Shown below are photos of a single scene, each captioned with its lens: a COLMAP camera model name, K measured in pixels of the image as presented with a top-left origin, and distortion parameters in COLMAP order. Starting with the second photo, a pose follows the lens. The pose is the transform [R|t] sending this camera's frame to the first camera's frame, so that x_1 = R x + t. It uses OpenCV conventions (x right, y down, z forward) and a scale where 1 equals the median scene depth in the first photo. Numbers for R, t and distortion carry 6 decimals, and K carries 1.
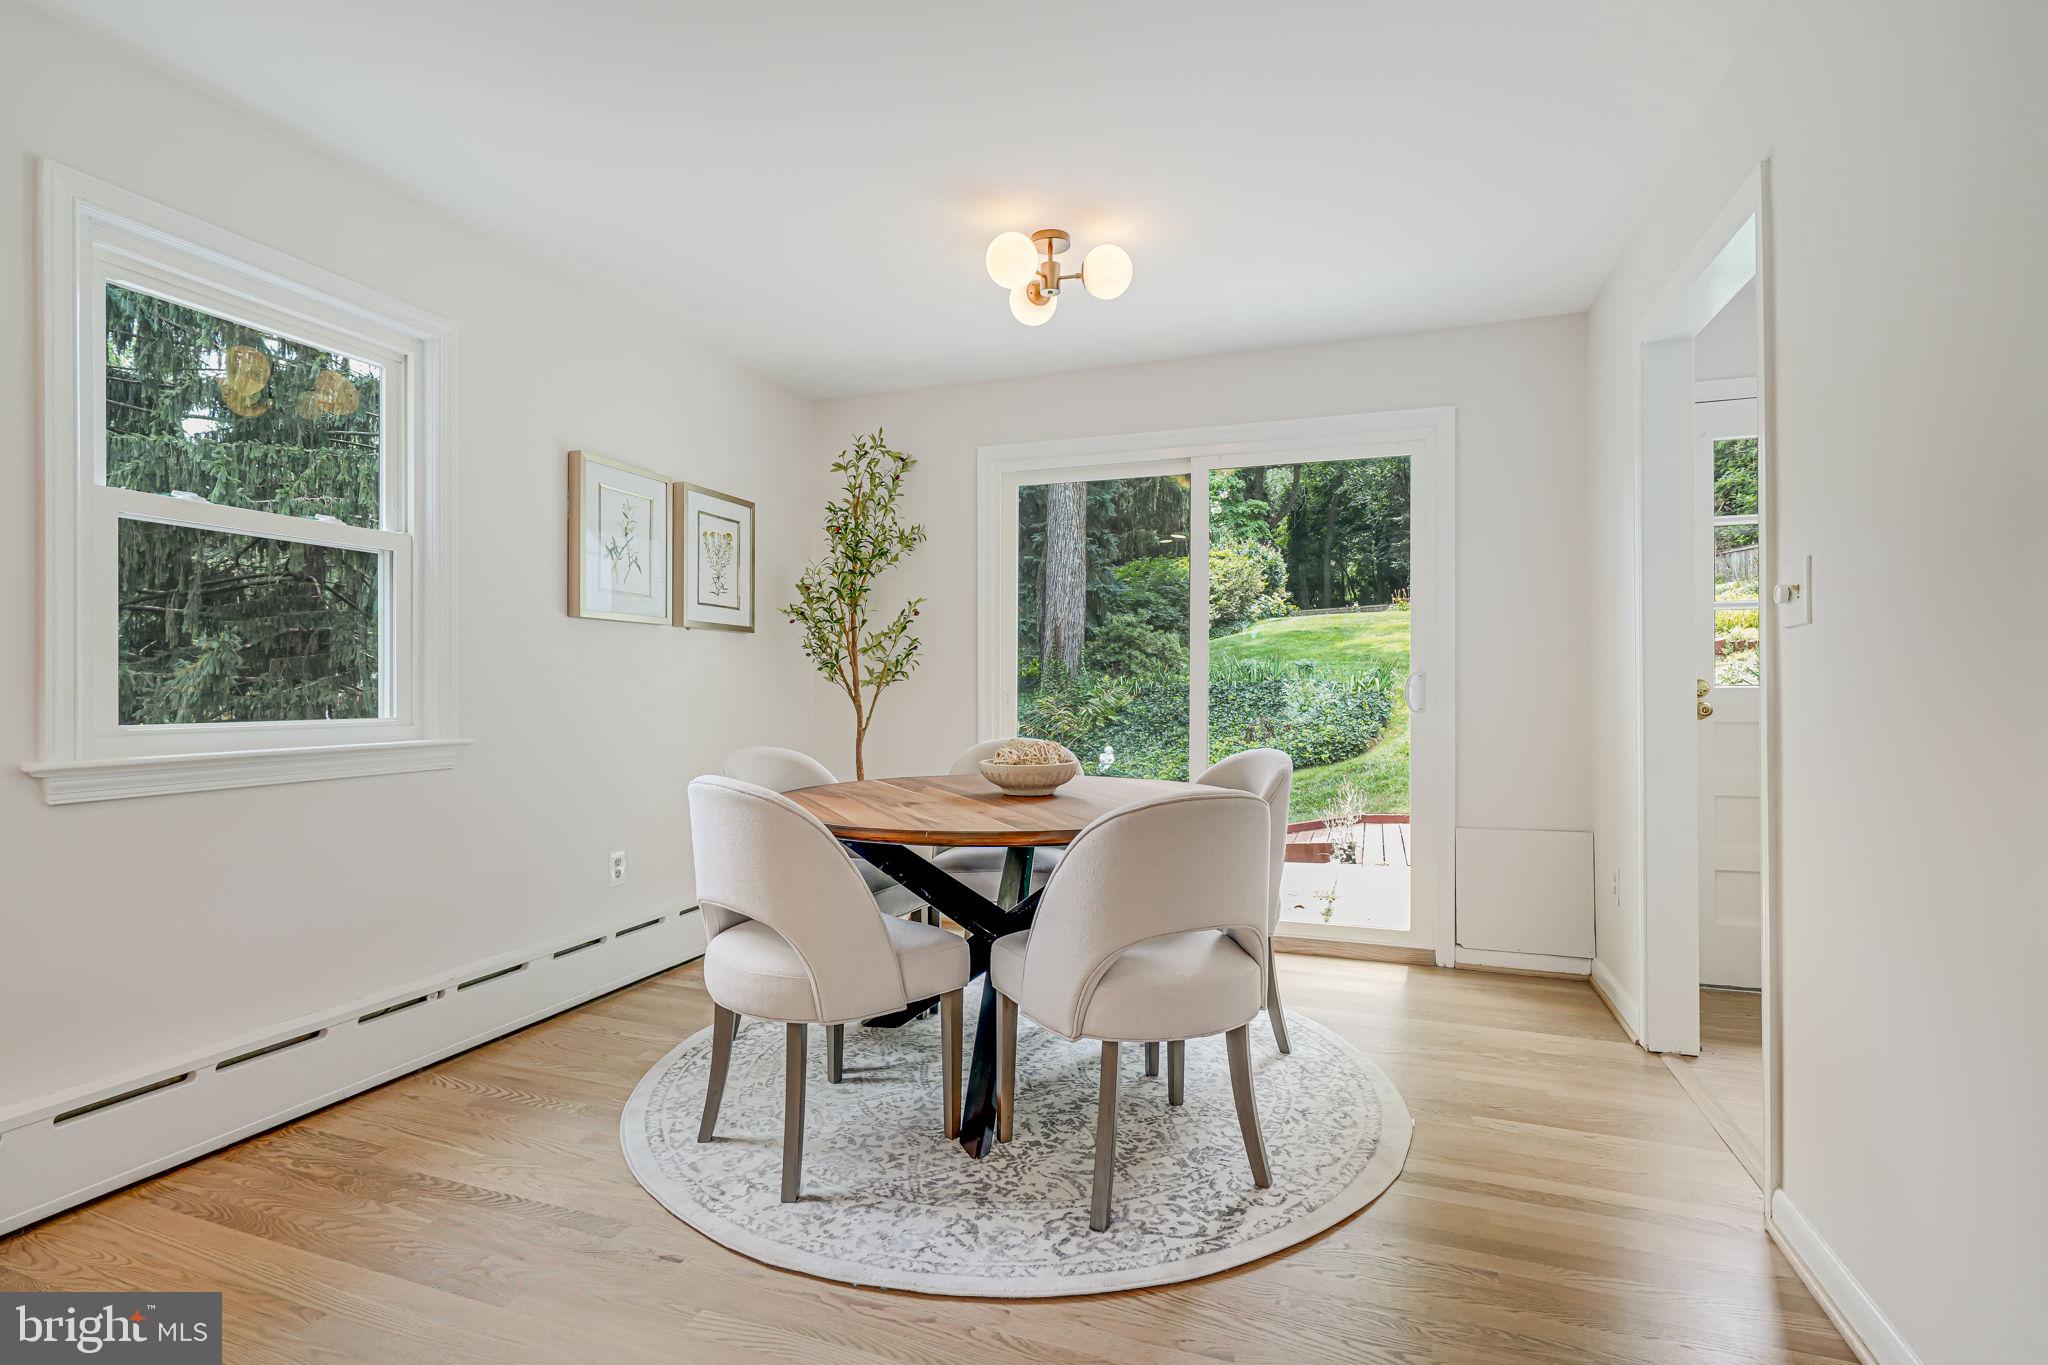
lens RADIAL K [[970.4, 0, 1024.0], [0, 970.4, 682.5], [0, 0, 1]] dist [-0.001396, -0.000088]
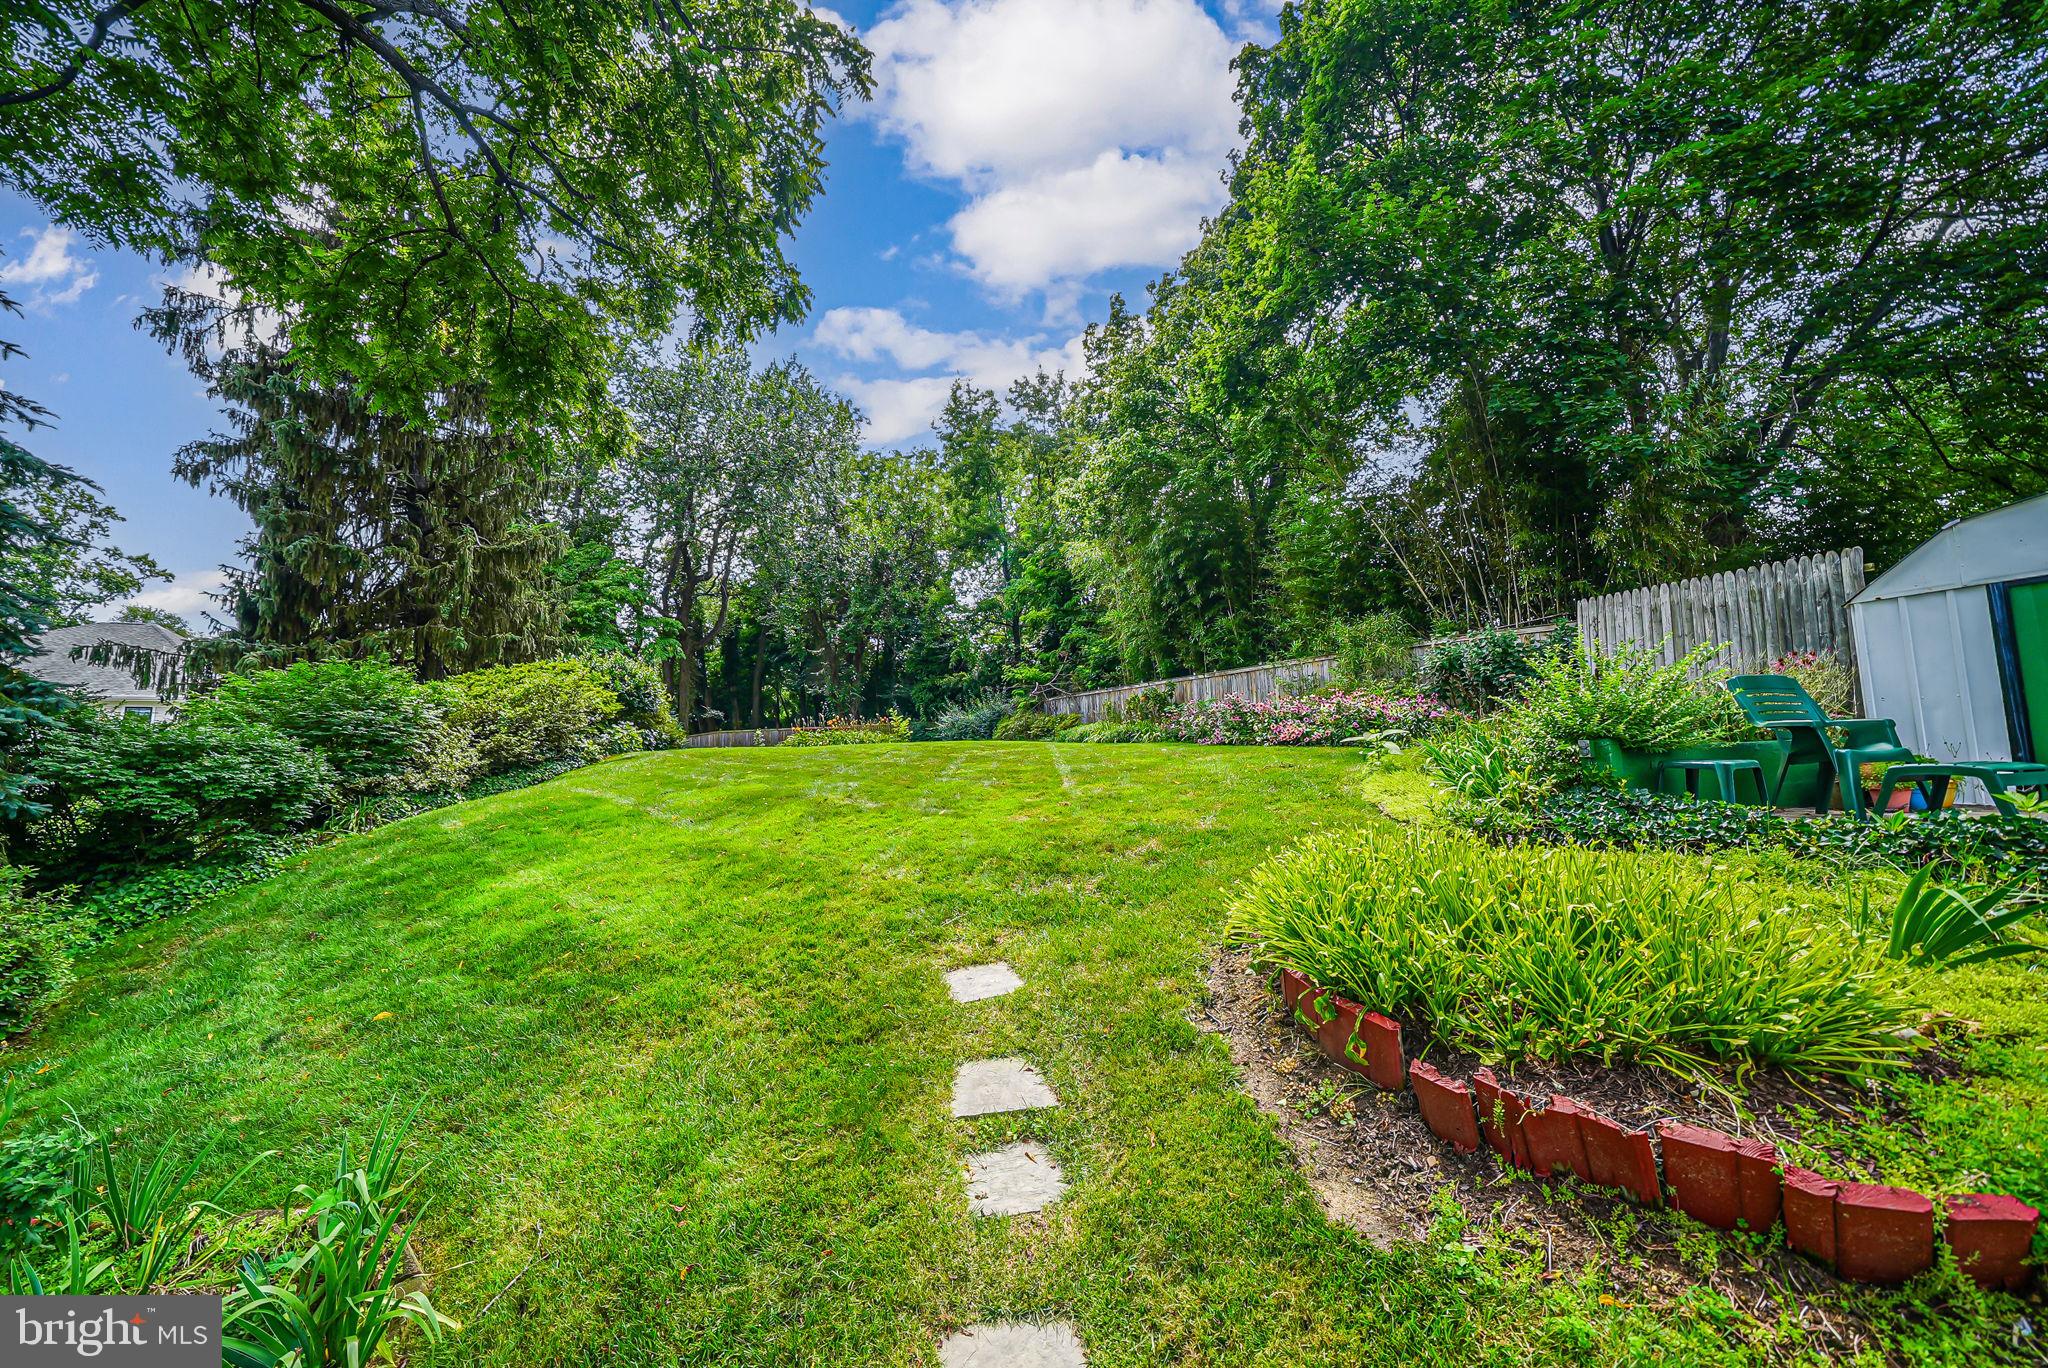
lens RADIAL K [[804.3, 0, 1018.7], [0, 804.3, 672.9], [0, 0, 1]] dist [-0.001406, -0.000056]
pose [[0.822883, 0.062495, 0.564764, 0.148198], [0.017319, 0.990713, -0.134865, -0.039098], [-0.567947, 0.120759, 0.814158, 0.306489]]
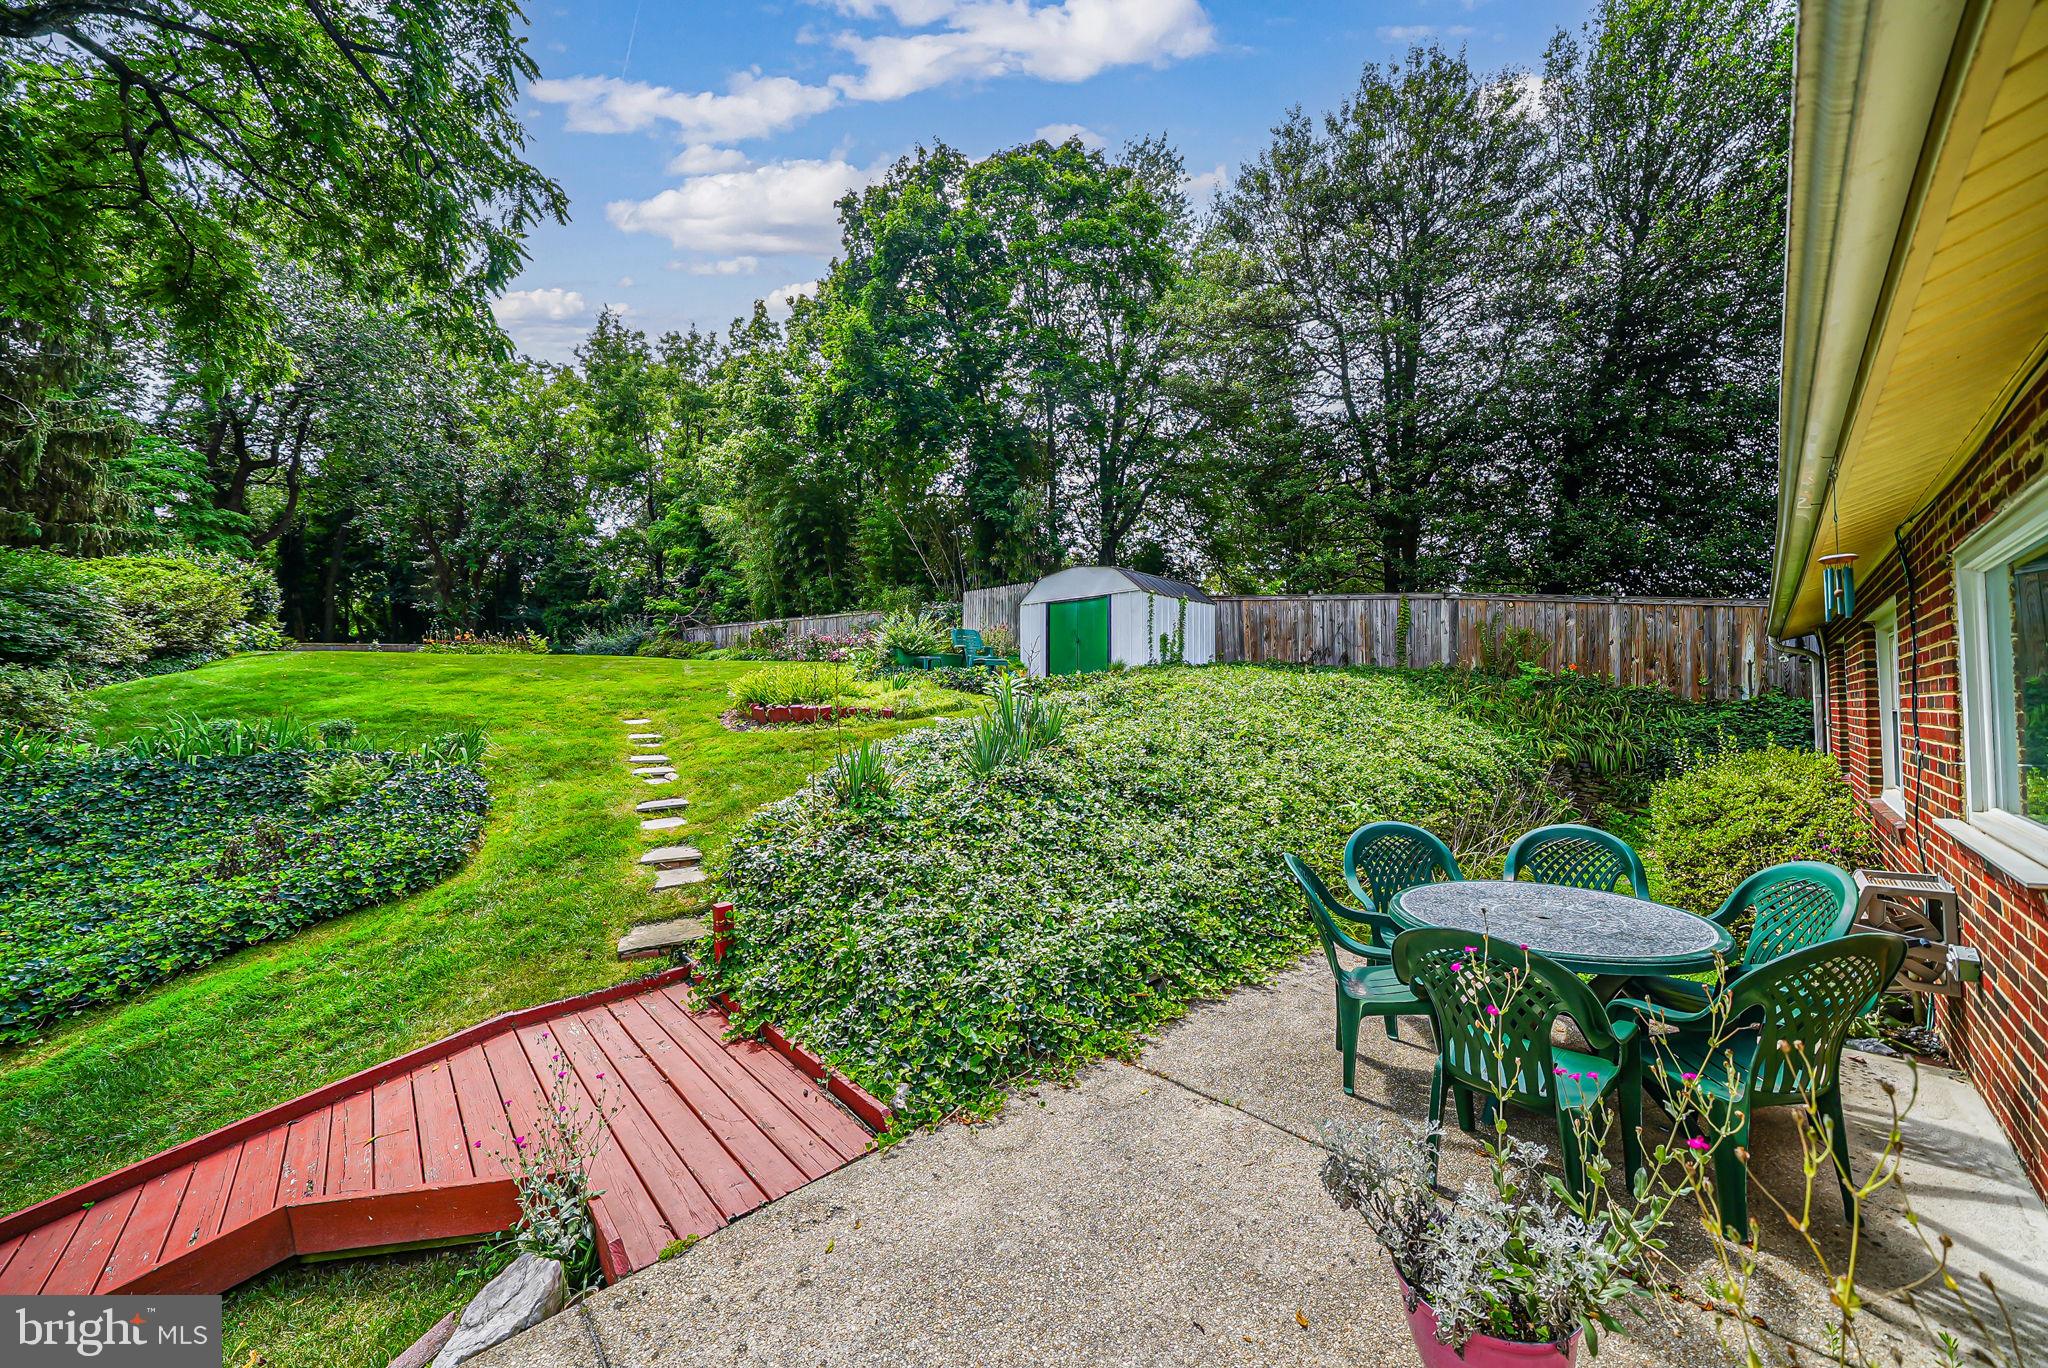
lens RADIAL K [[747.7, 0, 1022.6], [0, 747.7, 687.8], [0, 0, 1]] dist [-0.007508, 0.000180]
pose [[0.489777, 0.031198, 0.871290, 0.026211], [0.001741, 0.999323, -0.036761, -0.011263], [-0.871846, 0.019521, 0.489390, 0.127468]]
